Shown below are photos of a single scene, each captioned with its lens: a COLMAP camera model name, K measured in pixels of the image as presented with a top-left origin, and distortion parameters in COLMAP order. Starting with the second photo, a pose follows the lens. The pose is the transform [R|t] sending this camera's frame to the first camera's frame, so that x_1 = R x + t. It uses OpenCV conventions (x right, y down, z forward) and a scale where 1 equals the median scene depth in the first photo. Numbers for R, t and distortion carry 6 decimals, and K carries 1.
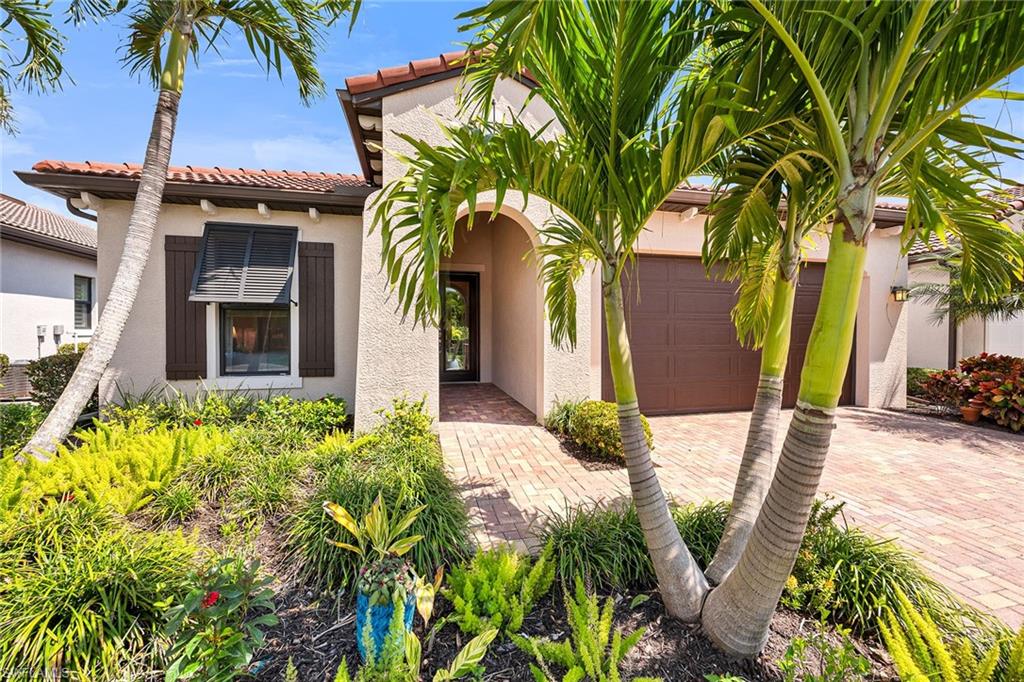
lens RADIAL K [[407.0, 0, 515.3], [0, 407.0, 338.4], [0, 0, 1]] dist [-0.001425, 0.003337]
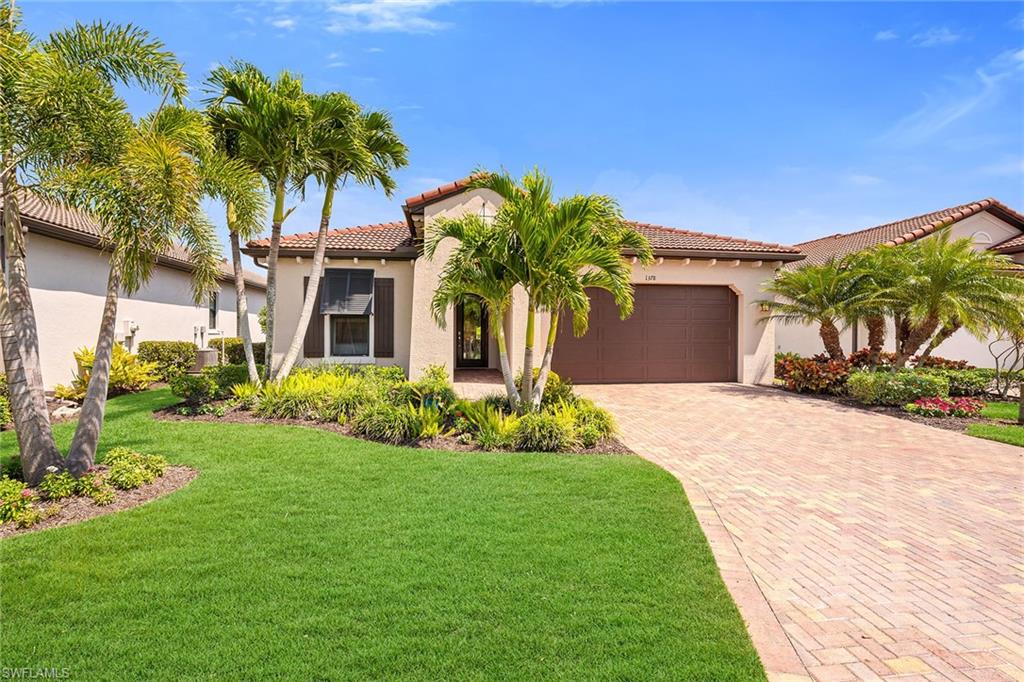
lens RADIAL K [[473.0, 0, 517.0], [0, 473.0, 331.6], [0, 0, 1]] dist [0.008060, 0.000038]
pose [[0.996015, 0.002761, -0.089144, 0.252444], [-0.004626, 0.999775, -0.020719, 0.027059], [0.089067, 0.021049, 0.995803, -0.964602]]
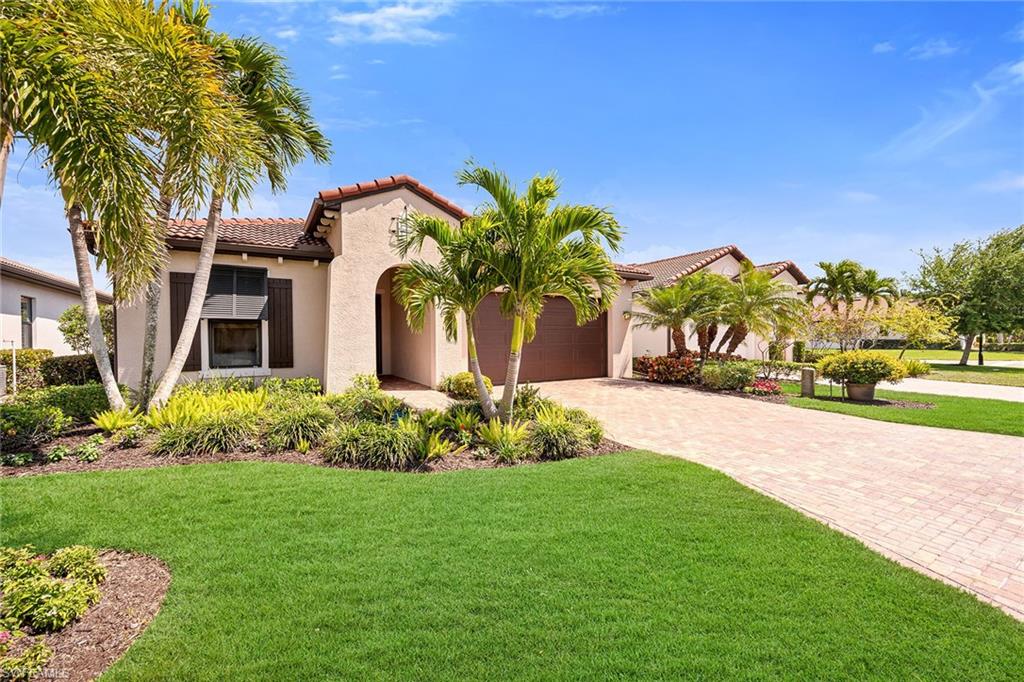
lens RADIAL K [[410.7, 0, 516.2], [0, 410.7, 340.4], [0, 0, 1]] dist [0.001495, 0.000136]
pose [[0.949912, -0.008946, 0.312389, -0.145398], [0.012601, 0.999874, -0.009684, 0.019862], [-0.312263, 0.013135, 0.949905, -0.755548]]
